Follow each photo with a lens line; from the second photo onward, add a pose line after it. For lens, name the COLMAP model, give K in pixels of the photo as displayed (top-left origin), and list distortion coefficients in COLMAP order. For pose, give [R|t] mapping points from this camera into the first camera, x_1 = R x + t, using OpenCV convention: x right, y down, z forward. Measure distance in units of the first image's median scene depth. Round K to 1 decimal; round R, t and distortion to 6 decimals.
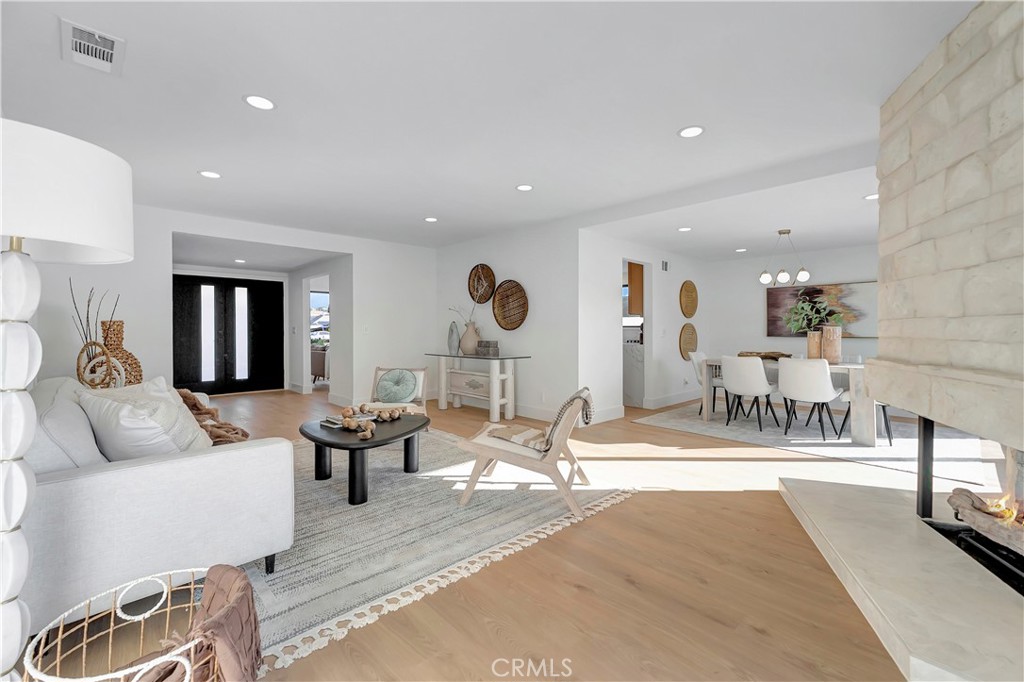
lens RADIAL K [[429.8, 0, 515.6], [0, 429.8, 337.8], [0, 0, 1]] dist [-0.000428, -0.000202]
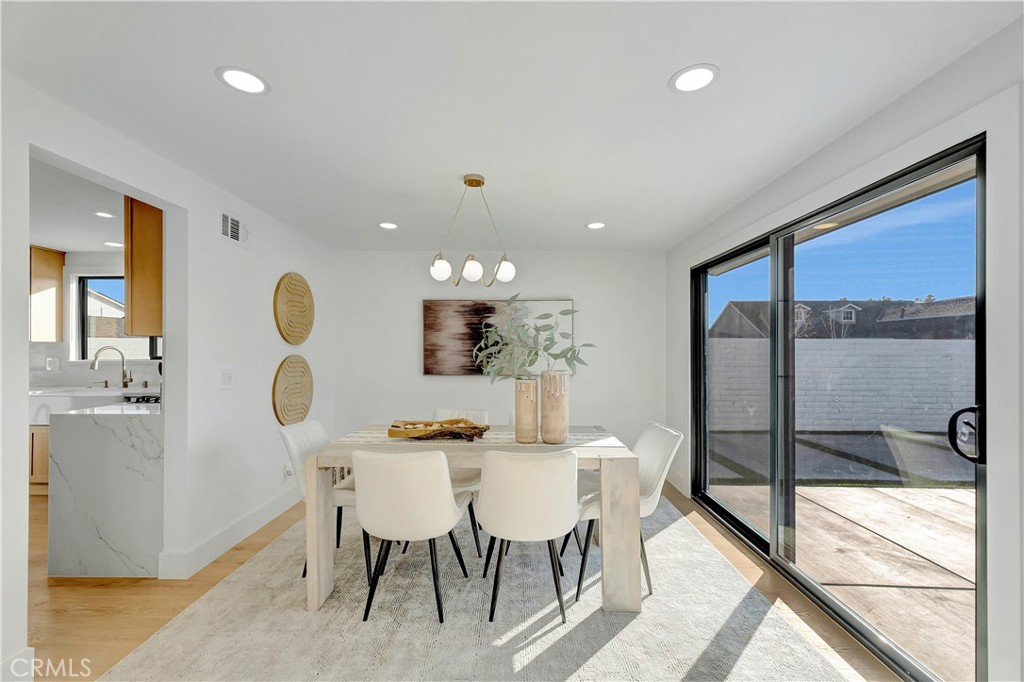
lens RADIAL K [[439.2, 0, 510.0], [0, 439.2, 347.2], [0, 0, 1]] dist [0.002013, 0.000158]
pose [[0.708431, 0.007905, 0.705736, 0.237978], [0.009929, 0.999727, -0.021165, -0.032665], [-0.705710, 0.022001, 0.708159, 0.492107]]
